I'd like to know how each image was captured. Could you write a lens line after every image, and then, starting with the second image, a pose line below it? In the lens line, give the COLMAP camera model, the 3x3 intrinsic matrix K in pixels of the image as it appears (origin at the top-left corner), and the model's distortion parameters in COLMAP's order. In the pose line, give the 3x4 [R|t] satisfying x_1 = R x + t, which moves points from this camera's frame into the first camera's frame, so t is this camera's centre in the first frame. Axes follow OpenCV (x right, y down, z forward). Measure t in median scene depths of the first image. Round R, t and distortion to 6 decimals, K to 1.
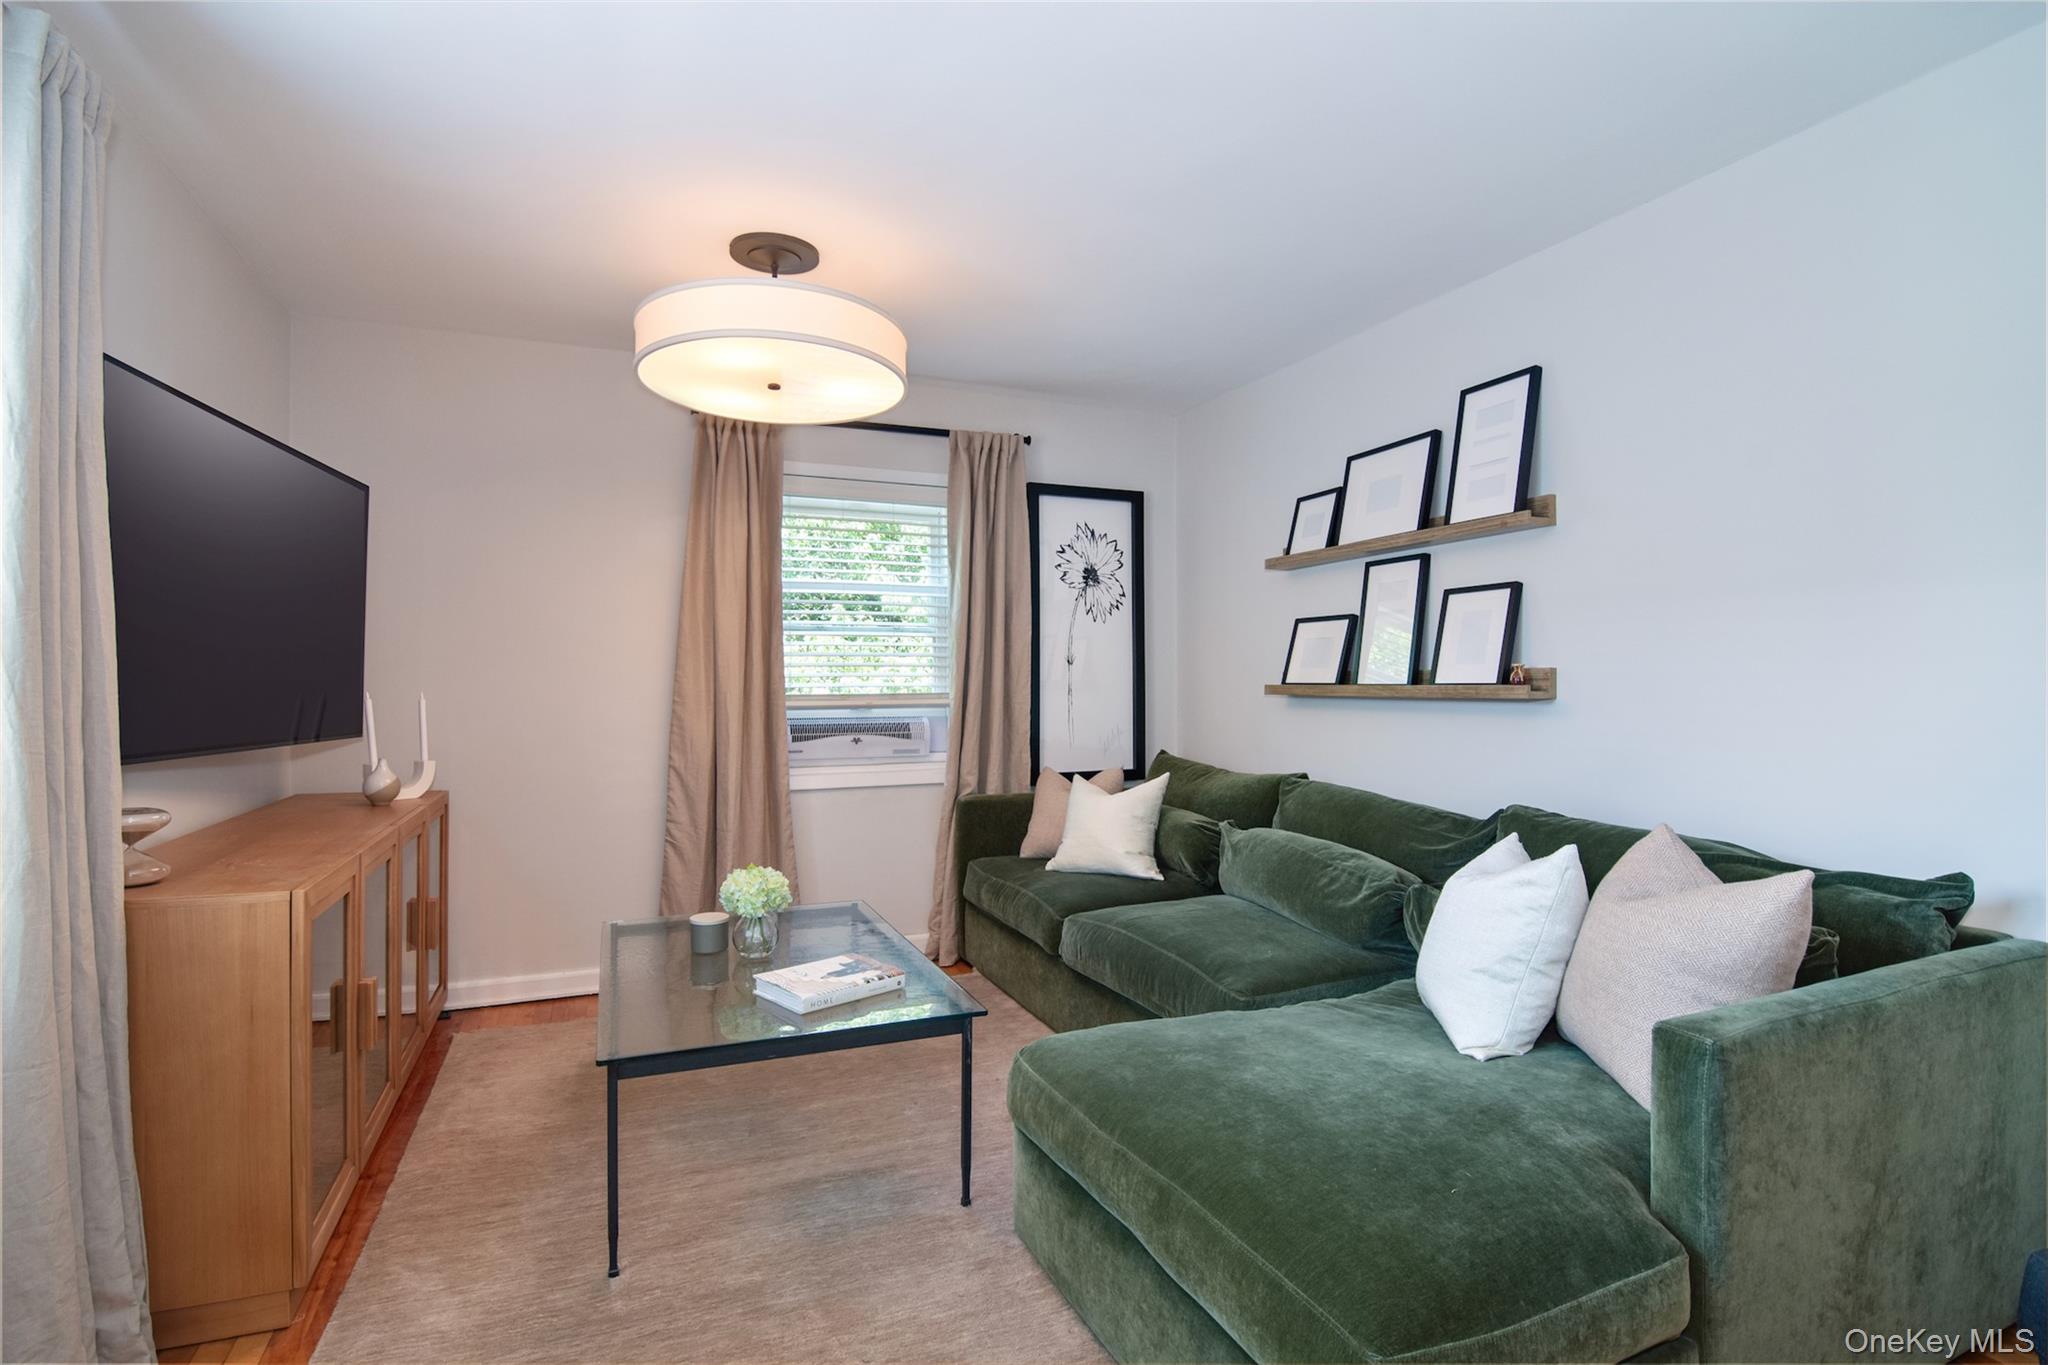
lens RADIAL K [[1010.9, 0, 1022.2], [0, 1010.9, 681.9], [0, 0, 1]] dist [-0.003605, -0.003092]
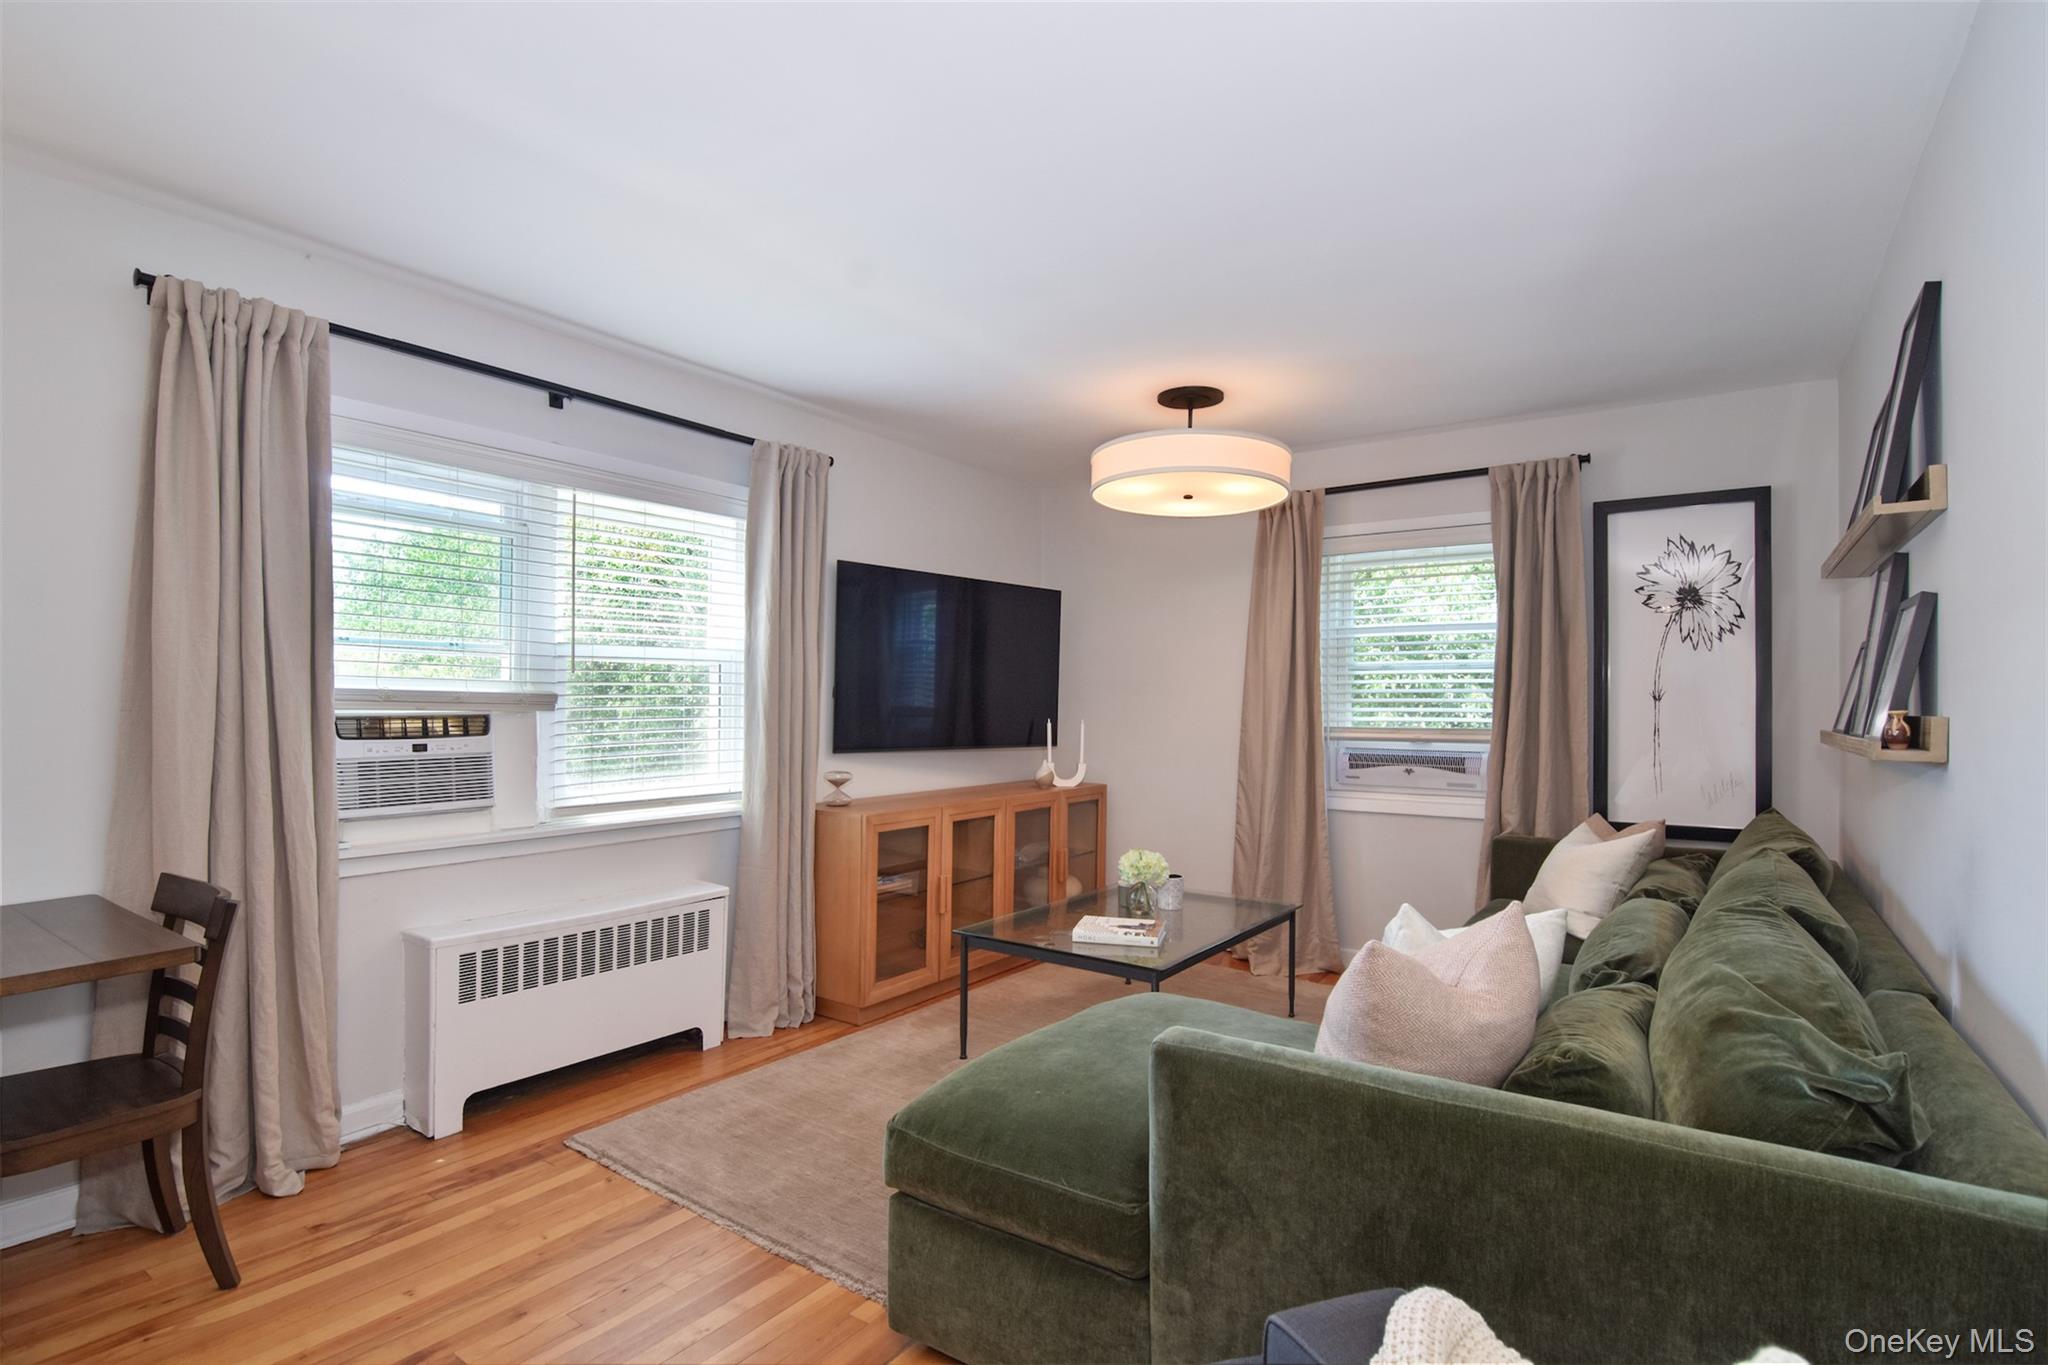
lens RADIAL K [[1010.9, 0, 1011.0], [0, 1010.9, 688.3], [0, 0, 1]] dist [-0.003605, -0.003092]
pose [[0.529073, -0.009183, -0.848527, 0.515767], [-0.006840, 0.999863, -0.015085, -0.011277], [0.848549, 0.013785, 0.528938, 0.066453]]
